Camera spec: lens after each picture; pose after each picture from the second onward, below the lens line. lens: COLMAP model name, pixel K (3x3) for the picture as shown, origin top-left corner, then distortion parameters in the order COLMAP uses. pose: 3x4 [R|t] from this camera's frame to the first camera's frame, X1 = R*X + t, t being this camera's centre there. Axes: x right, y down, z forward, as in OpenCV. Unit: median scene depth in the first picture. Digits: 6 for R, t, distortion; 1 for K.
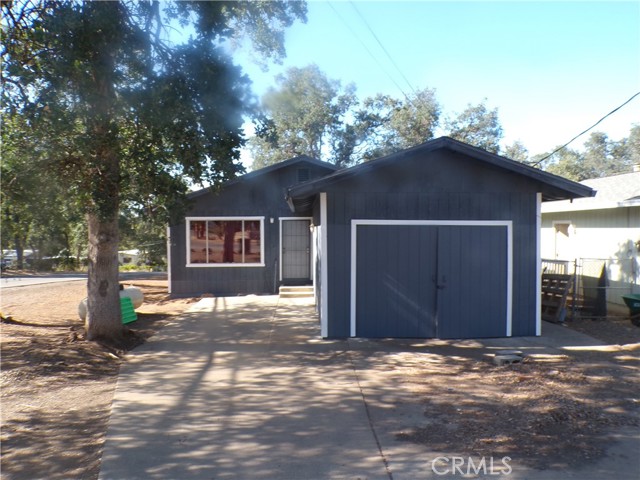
lens RADIAL K [[428.3, 0, 313.0], [0, 428.3, 239.3], [0, 0, 1]] dist [-0.046594, 0.002608]
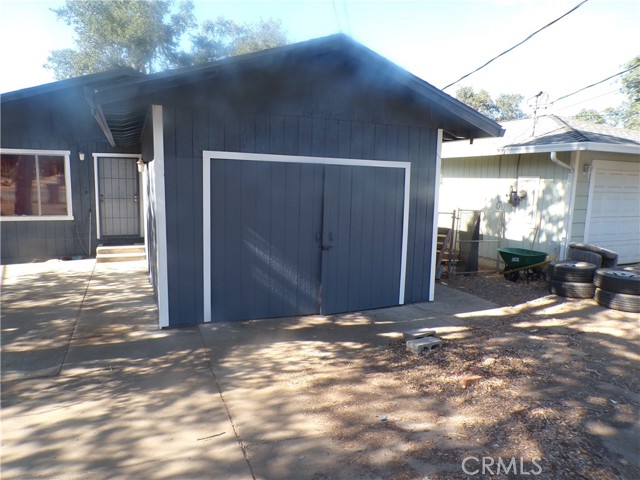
lens RADIAL K [[430.8, 0, 313.0], [0, 430.8, 241.6], [0, 0, 1]] dist [-0.020523, 0.000700]
pose [[0.933859, -0.026991, 0.356621, 0.013641], [-0.016901, 0.992703, 0.119391, 0.009406], [-0.357241, -0.117522, 0.926589, 0.299695]]
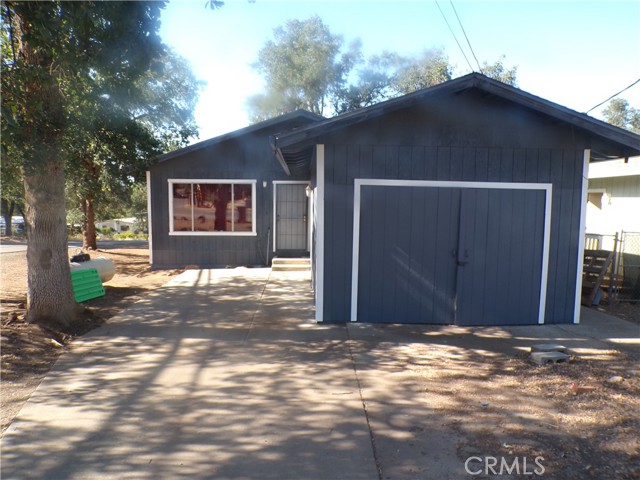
lens RADIAL K [[428.3, 0, 313.0], [0, 428.3, 239.3], [0, 0, 1]] dist [-0.046594, 0.002608]
pose [[0.999889, 0.014565, -0.003010, 0.015533], [-0.014326, 0.997571, 0.068162, 0.014289], [0.003996, -0.068111, 0.997670, 0.185379]]
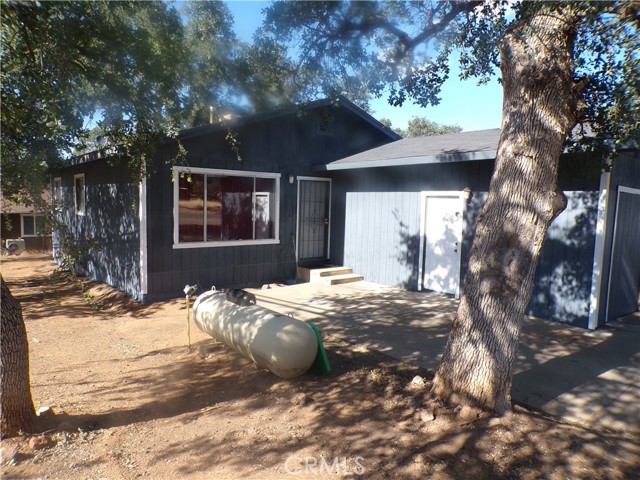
lens RADIAL K [[428.3, 0, 313.0], [0, 428.3, 239.3], [0, 0, 1]] dist [-0.046594, 0.002608]
pose [[0.802904, -0.025754, 0.595551, -0.883324], [-0.014650, 0.997912, 0.062904, 0.018099], [-0.595928, -0.059231, 0.800851, 0.695953]]
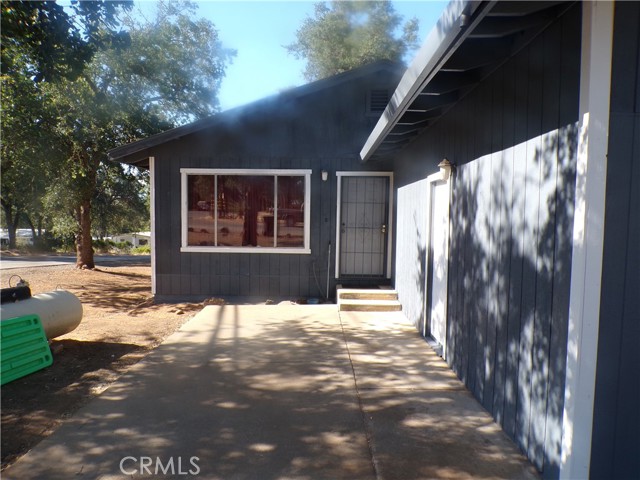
lens RADIAL K [[430.8, 0, 313.0], [0, 430.8, 241.6], [0, 0, 1]] dist [-0.020523, 0.000700]
pose [[0.998119, 0.023045, -0.056804, -0.134386], [-0.020963, 0.999096, 0.036982, 0.042694], [0.057605, -0.035722, 0.997700, 0.715170]]
